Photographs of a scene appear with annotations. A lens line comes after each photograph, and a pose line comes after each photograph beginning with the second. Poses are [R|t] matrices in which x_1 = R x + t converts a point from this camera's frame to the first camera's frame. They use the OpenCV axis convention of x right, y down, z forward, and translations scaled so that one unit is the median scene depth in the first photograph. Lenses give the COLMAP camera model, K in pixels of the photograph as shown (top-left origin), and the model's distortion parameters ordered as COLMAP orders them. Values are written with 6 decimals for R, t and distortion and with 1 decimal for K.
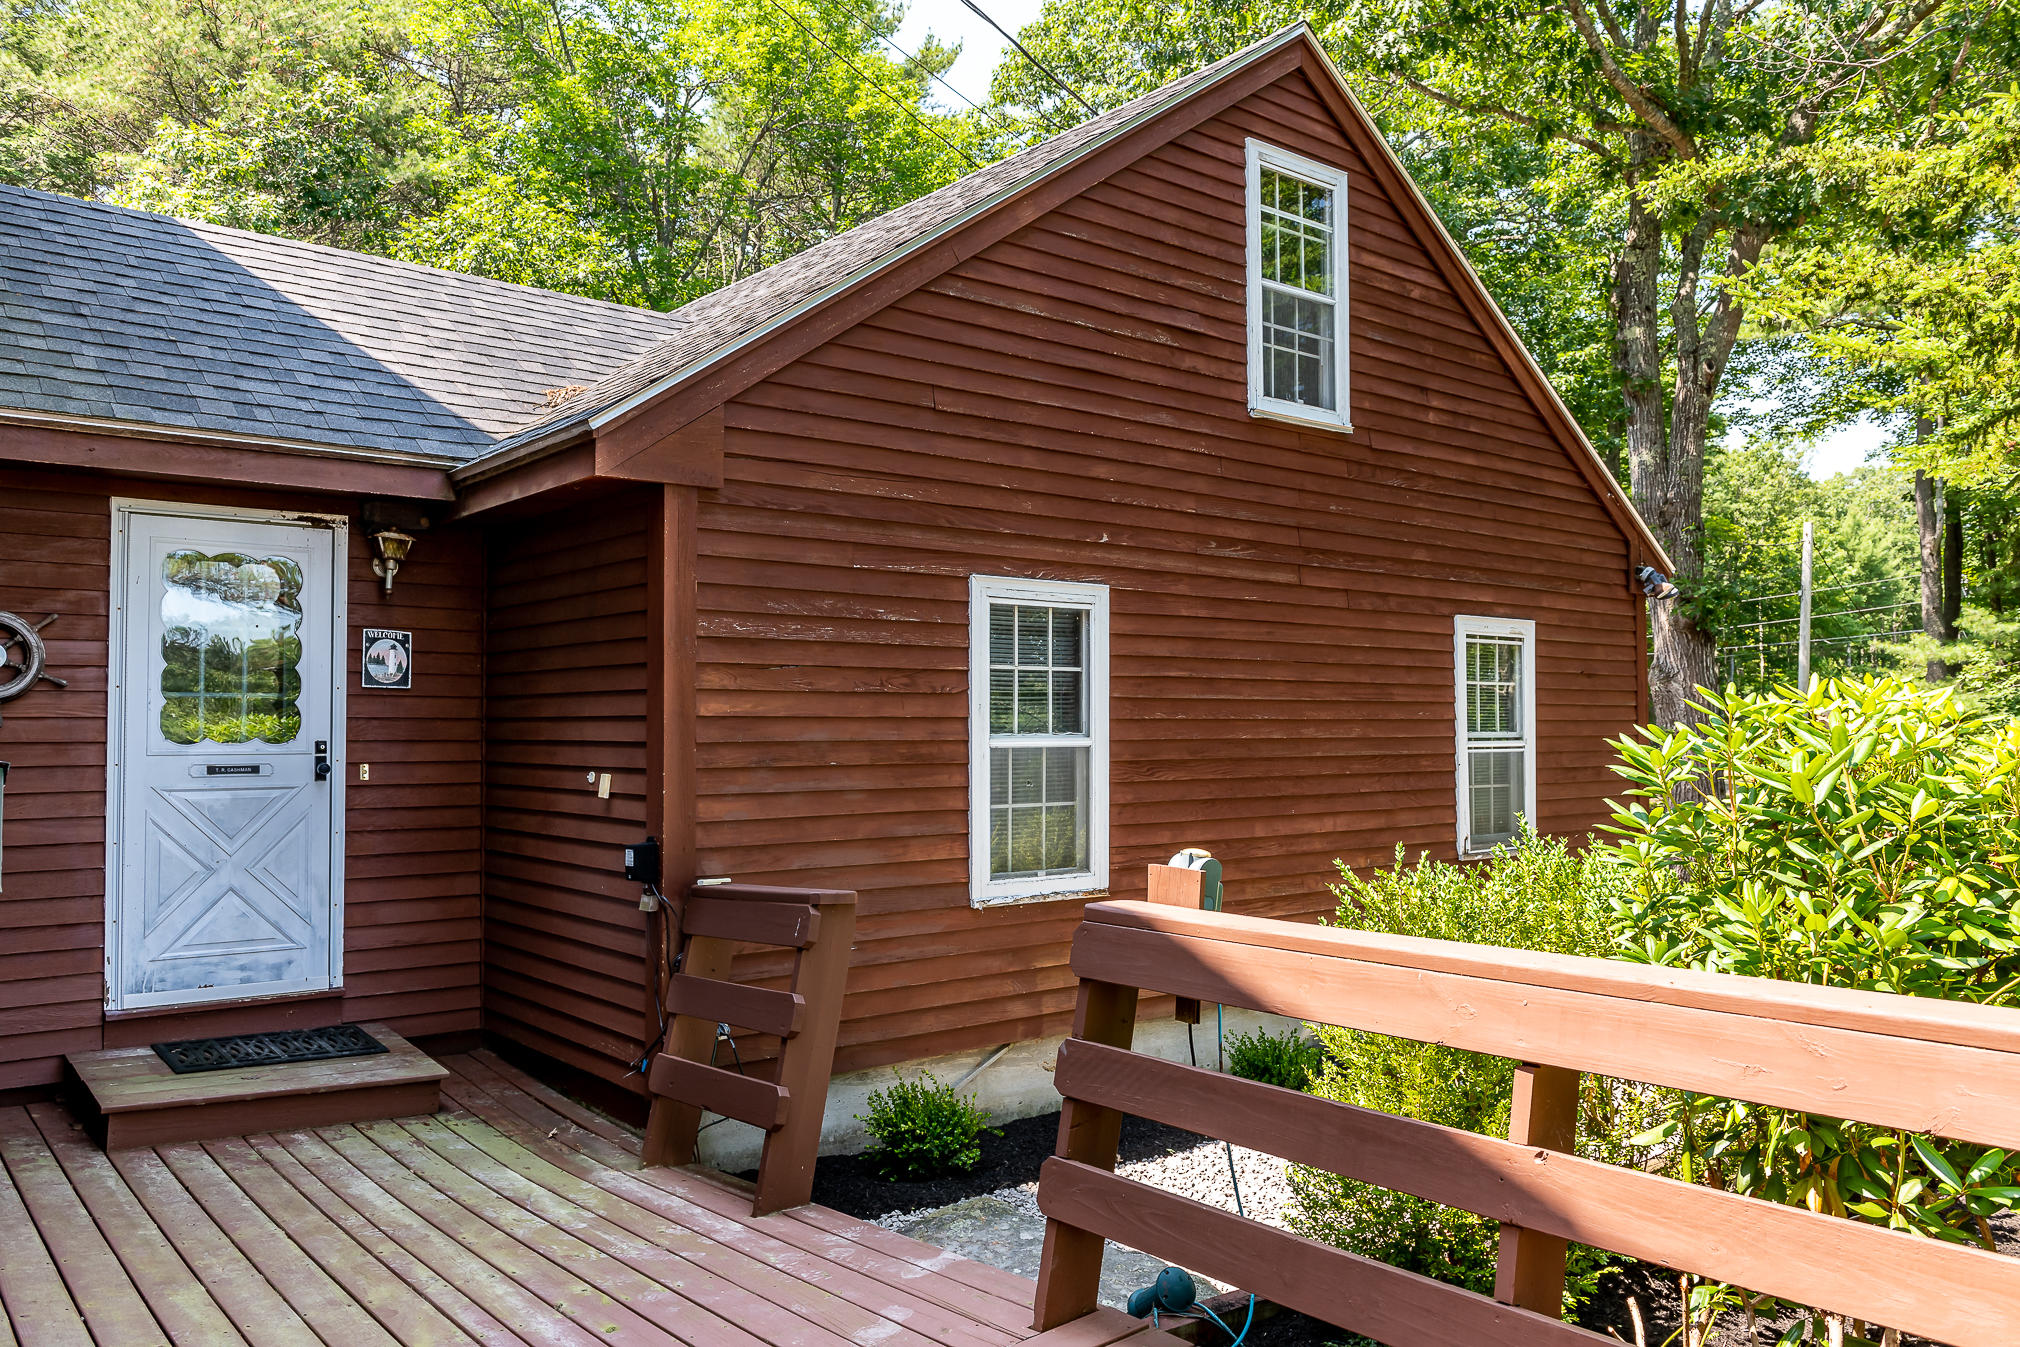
lens RADIAL K [[1515.6, 0, 1010.0], [0, 1515.6, 673.5], [0, 0, 1]] dist [0.009163, 0.004950]
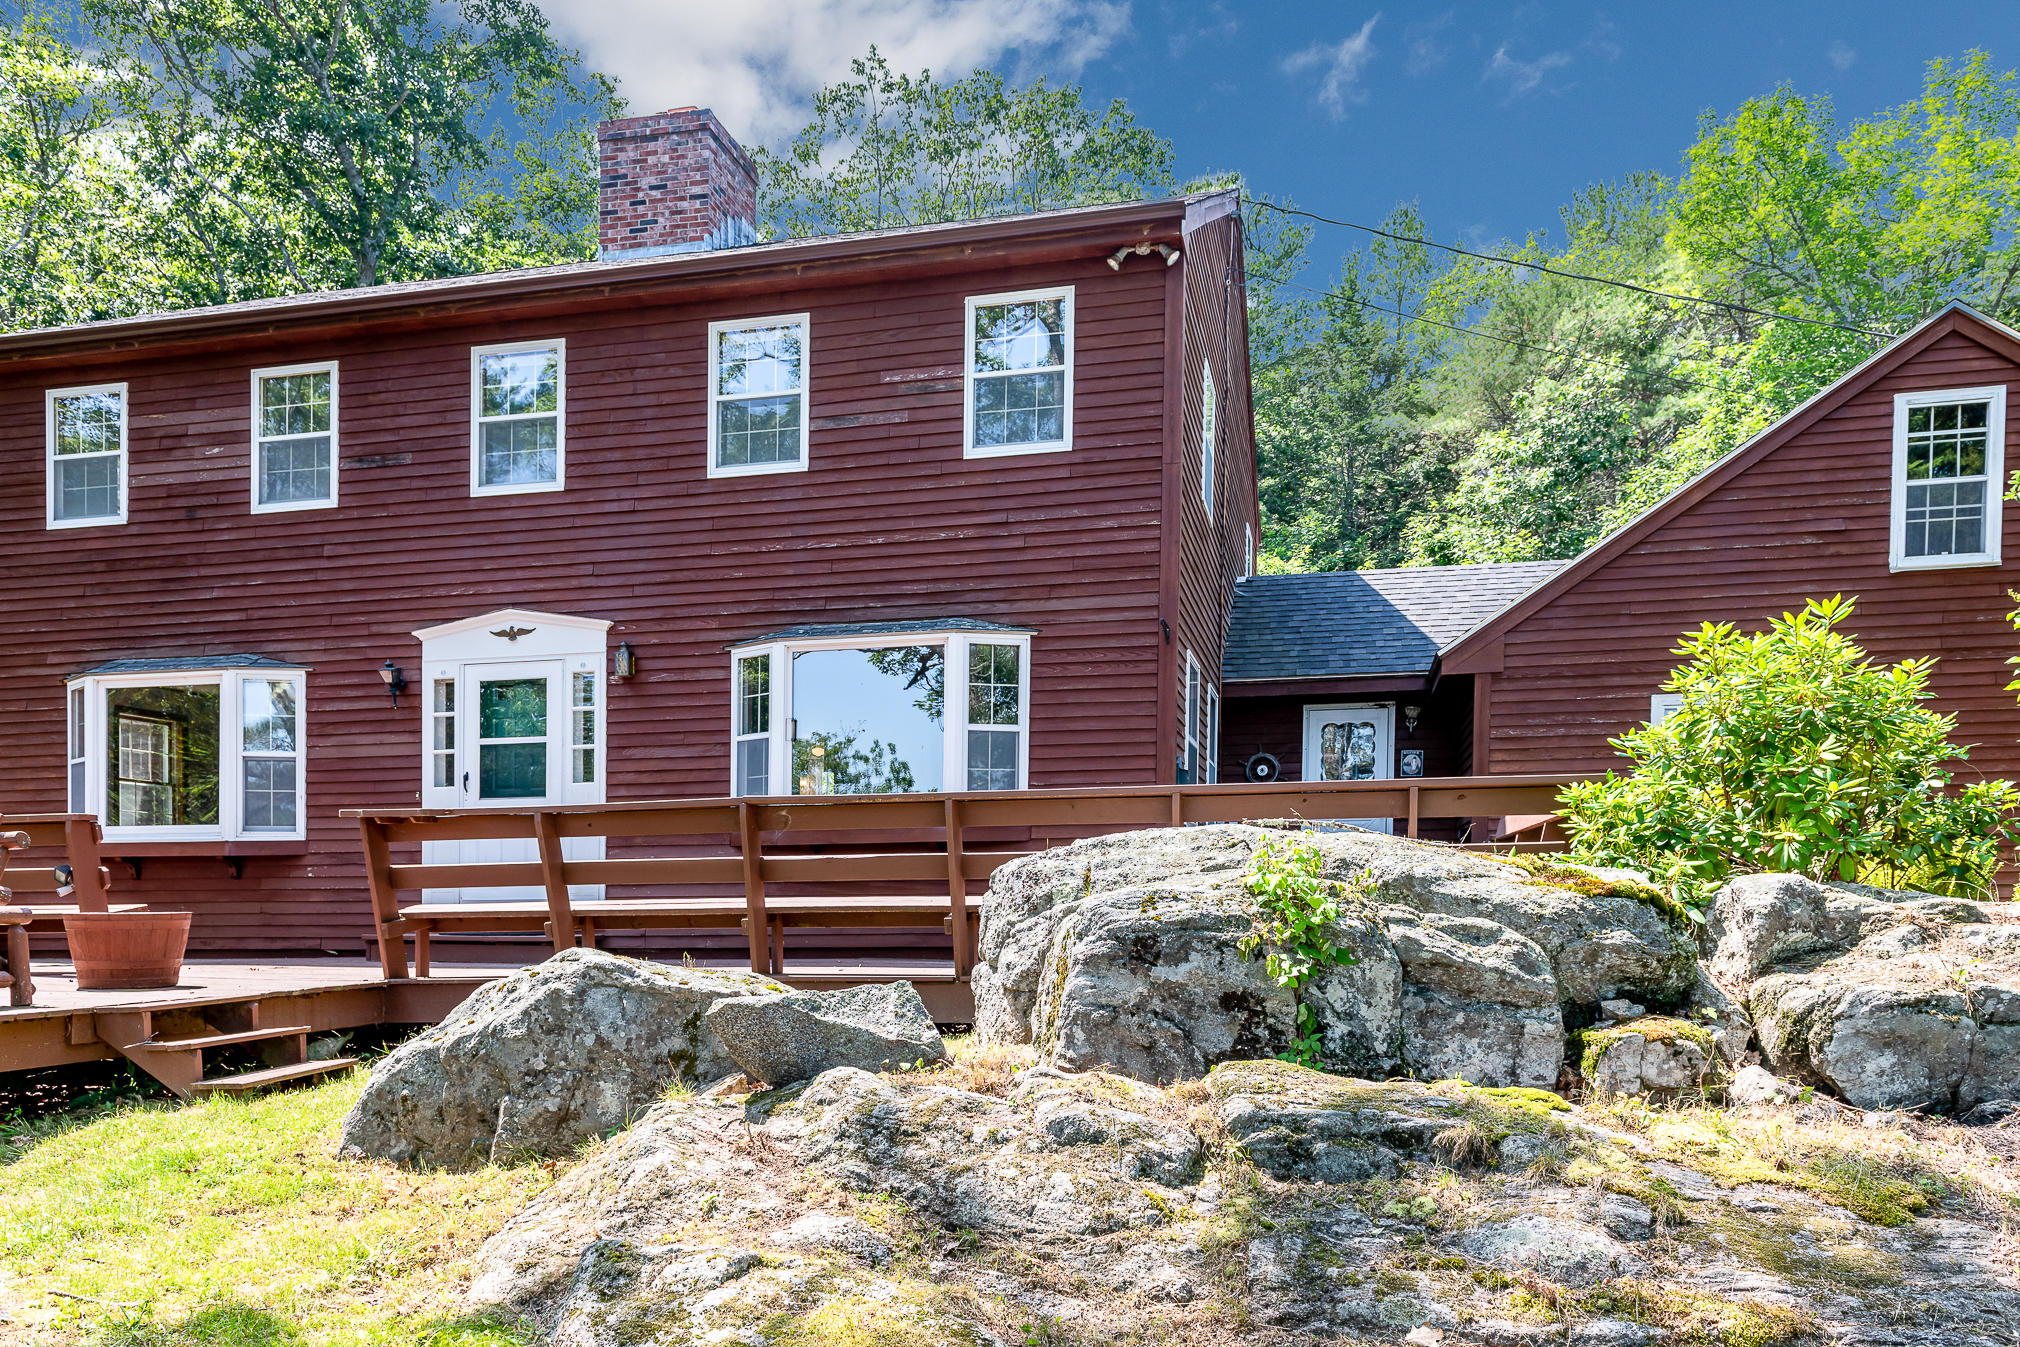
lens RADIAL K [[1415.2, 0, 1010.0], [0, 1415.2, 673.5], [0, 0, 1]] dist [0.000243, 0.000460]
pose [[0.607948, -0.130437, -0.783189, 0.778162], [0.041480, 0.990284, -0.132730, 0.098935], [0.792893, 0.048207, 0.607451, -0.661055]]
